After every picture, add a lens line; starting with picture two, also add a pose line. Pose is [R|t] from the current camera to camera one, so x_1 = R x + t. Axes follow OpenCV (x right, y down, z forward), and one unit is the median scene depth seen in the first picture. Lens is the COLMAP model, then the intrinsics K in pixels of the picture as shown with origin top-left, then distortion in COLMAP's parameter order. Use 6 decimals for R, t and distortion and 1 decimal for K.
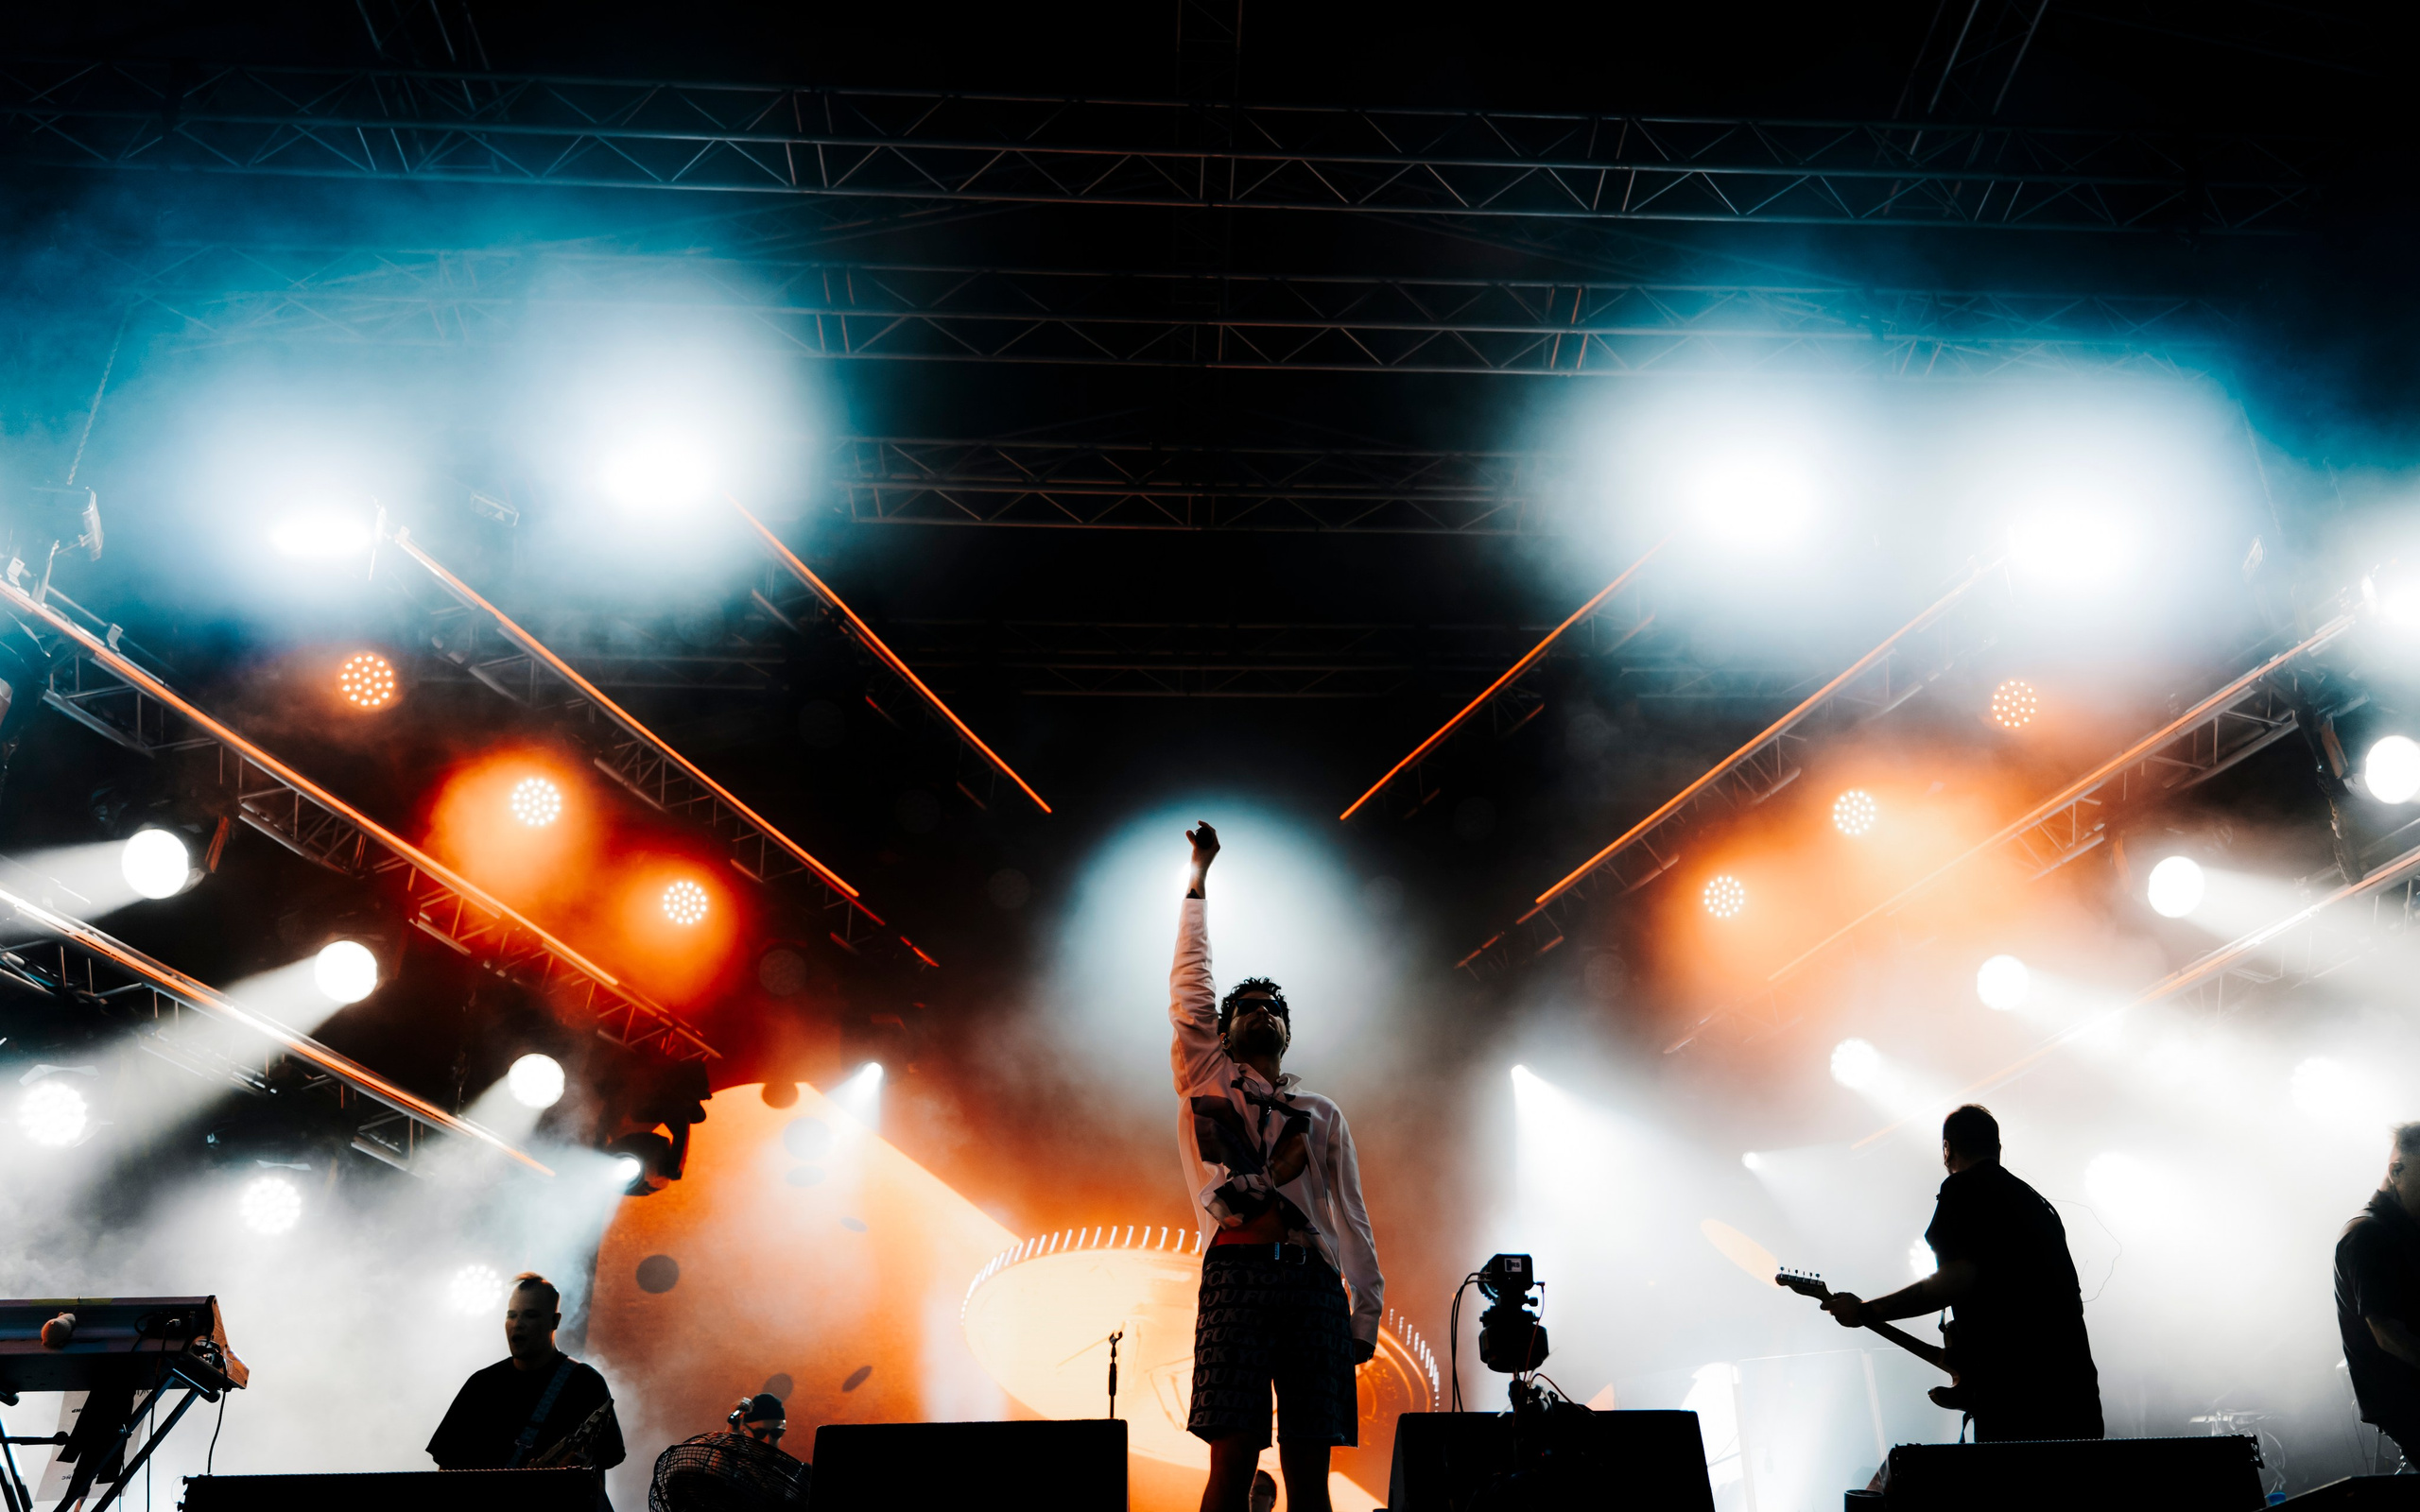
lens RADIAL K [[2265.0, 0, 1213.8], [0, 2265.0, 825.7], [0, 0, 1]] dist [0.158526, -0.336142]
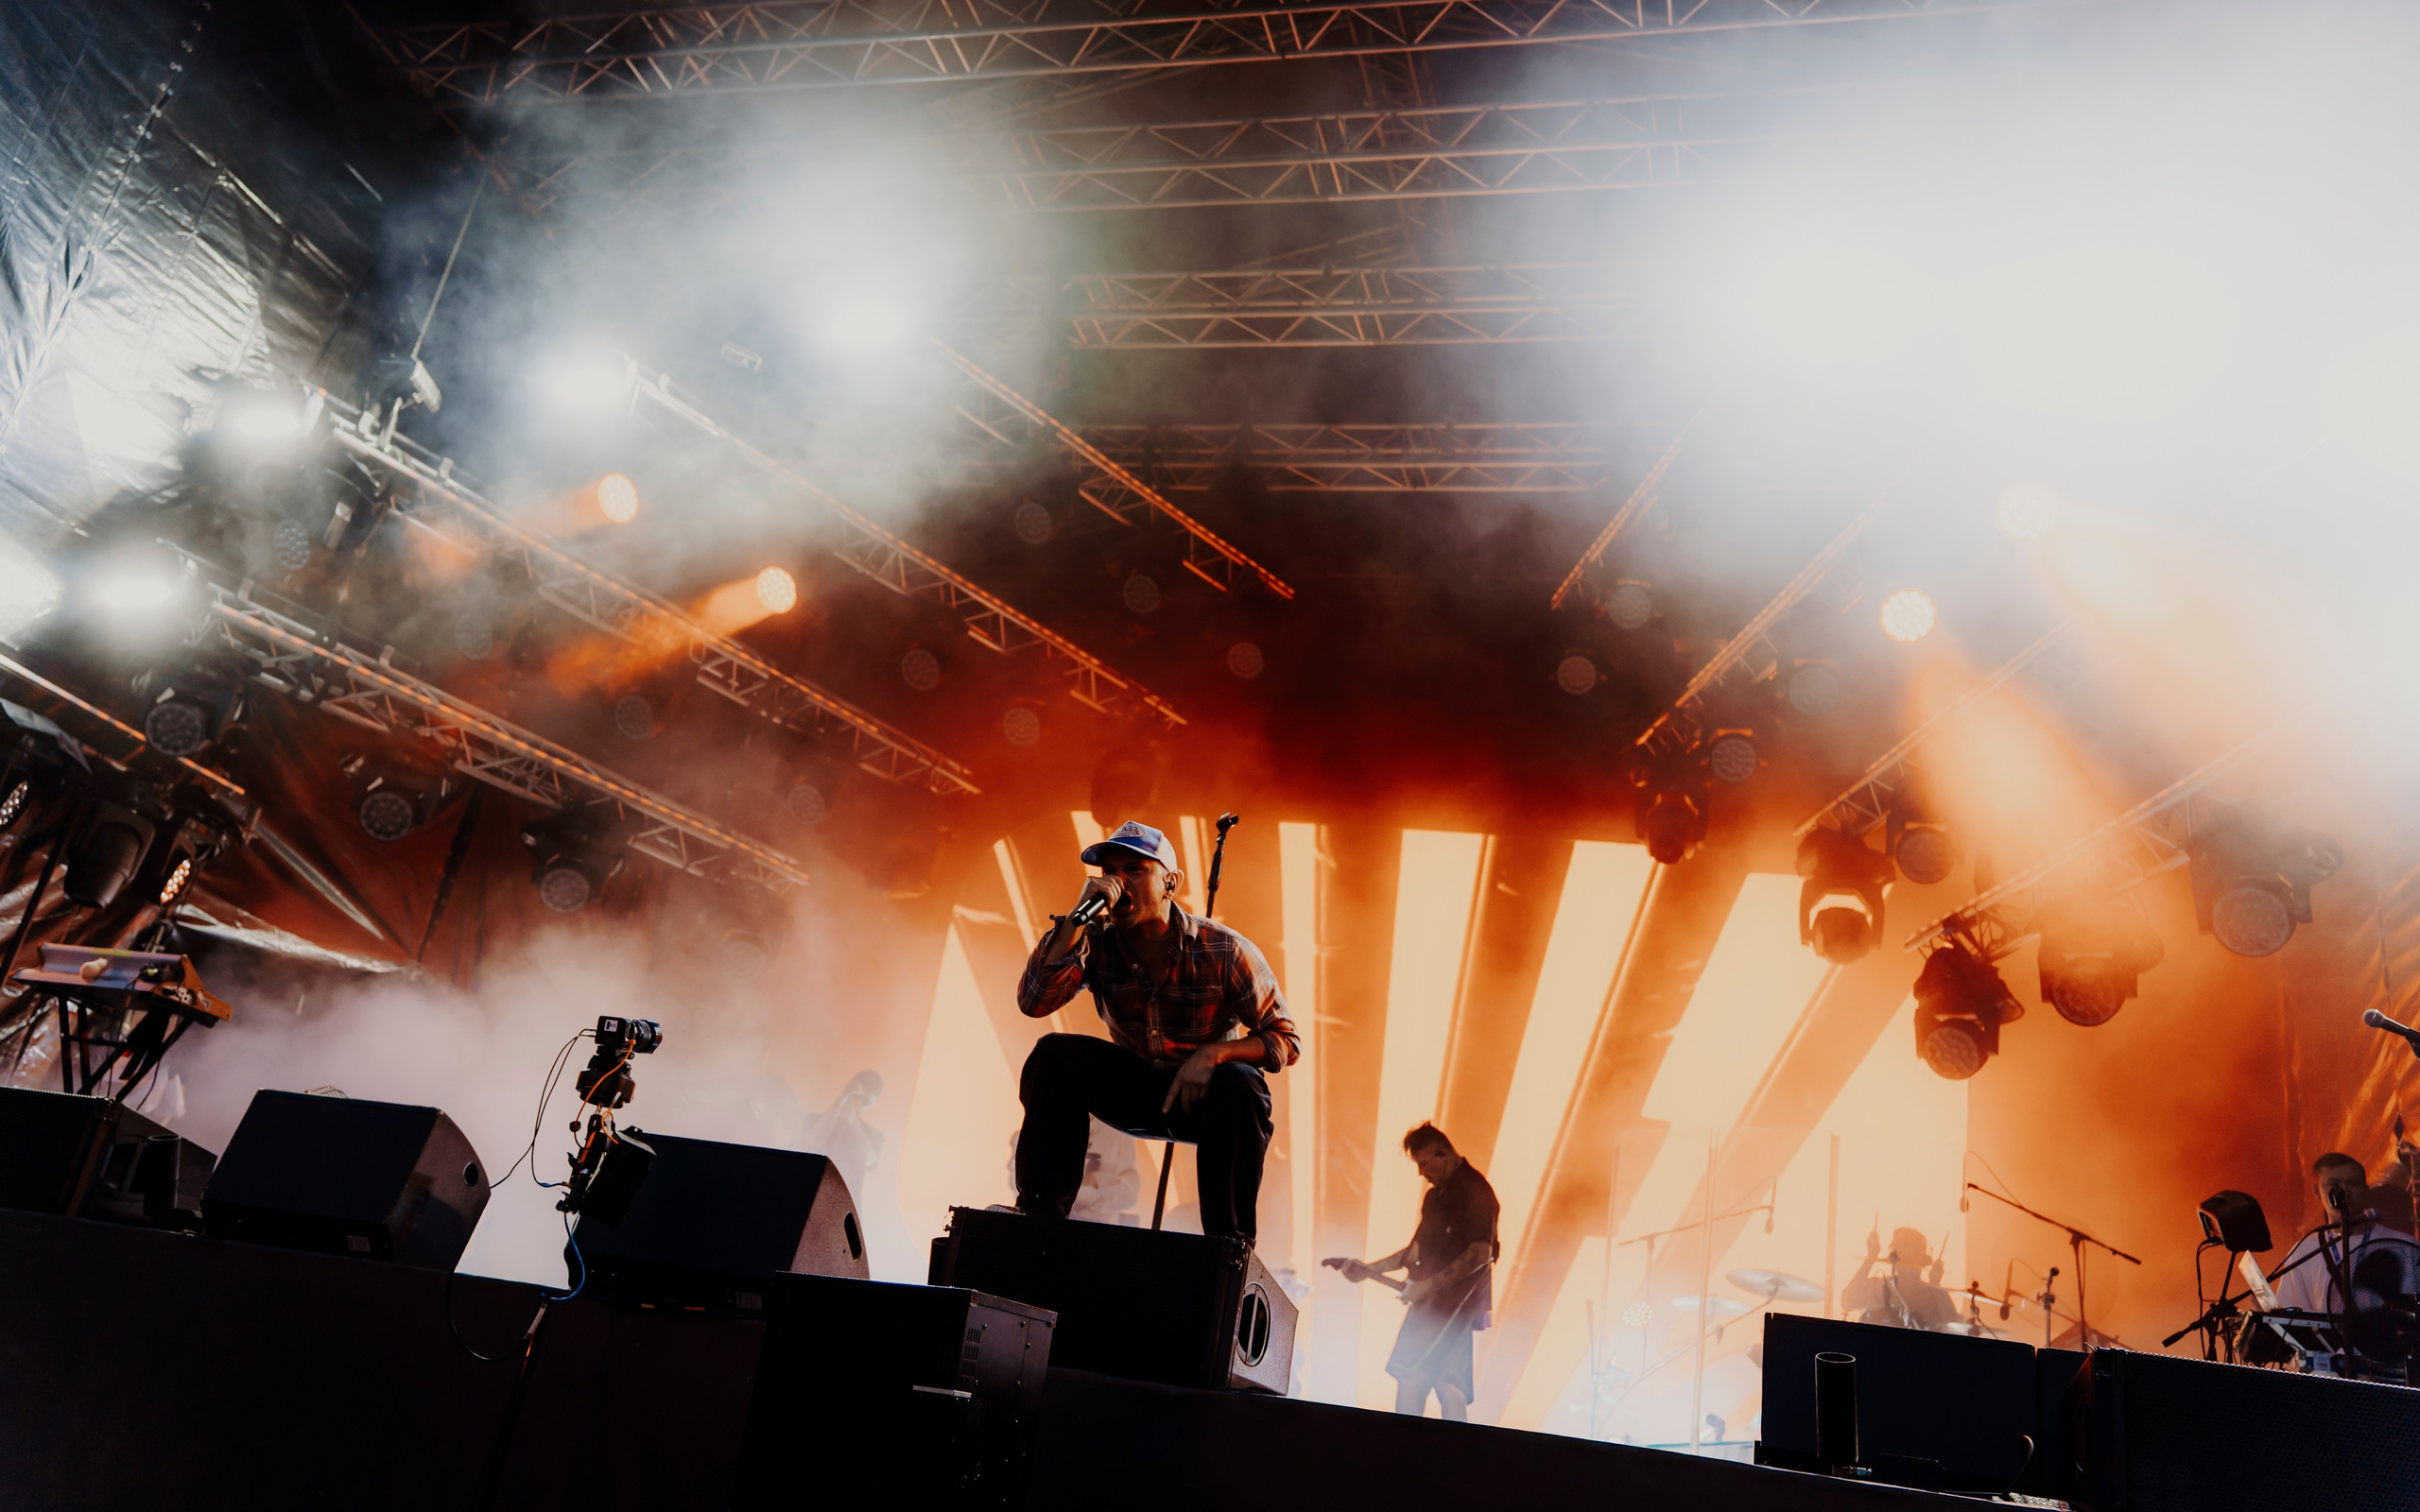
lens RADIAL K [[1927.5, 0, 1210.0], [0, 1927.5, 756.0], [0, 0, 1]] dist [0.000440, -0.002399]
pose [[0.930107, 0.036479, -0.365472, 0.316263], [-0.004196, 0.996046, 0.088741, -0.012992], [0.367264, -0.081005, 0.926583, 0.083700]]
